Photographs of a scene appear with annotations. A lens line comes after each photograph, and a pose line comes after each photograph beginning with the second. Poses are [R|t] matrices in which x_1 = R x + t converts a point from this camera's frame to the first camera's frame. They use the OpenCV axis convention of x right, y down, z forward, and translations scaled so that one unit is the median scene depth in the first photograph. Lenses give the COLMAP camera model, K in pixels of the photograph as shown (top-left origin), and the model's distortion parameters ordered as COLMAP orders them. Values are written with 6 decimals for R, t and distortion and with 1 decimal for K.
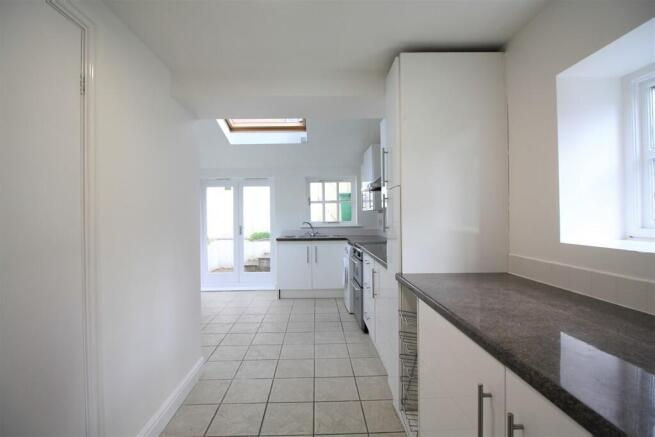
lens RADIAL K [[333.4, 0, 314.2], [0, 333.4, 213.8], [0, 0, 1]] dist [-0.004034, -0.001954]
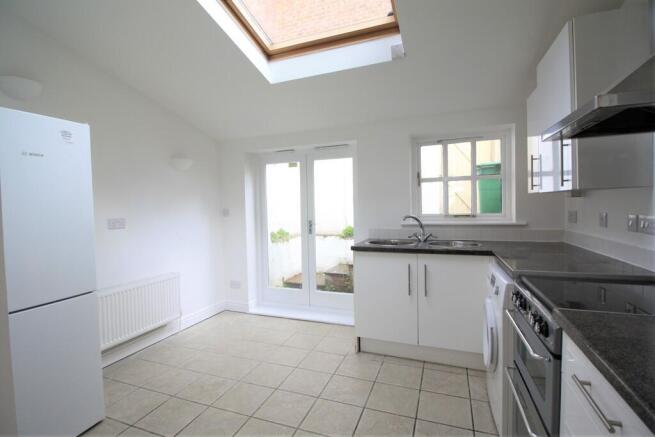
lens RADIAL K [[333.4, 0, 314.2], [0, 333.4, 213.8], [0, 0, 1]] dist [-0.004034, -0.001954]
pose [[0.929208, 0.000449, -0.369557, 0.031231], [0.014744, 0.999158, 0.038288, -0.002089], [0.369263, -0.041026, 0.928419, 0.411600]]
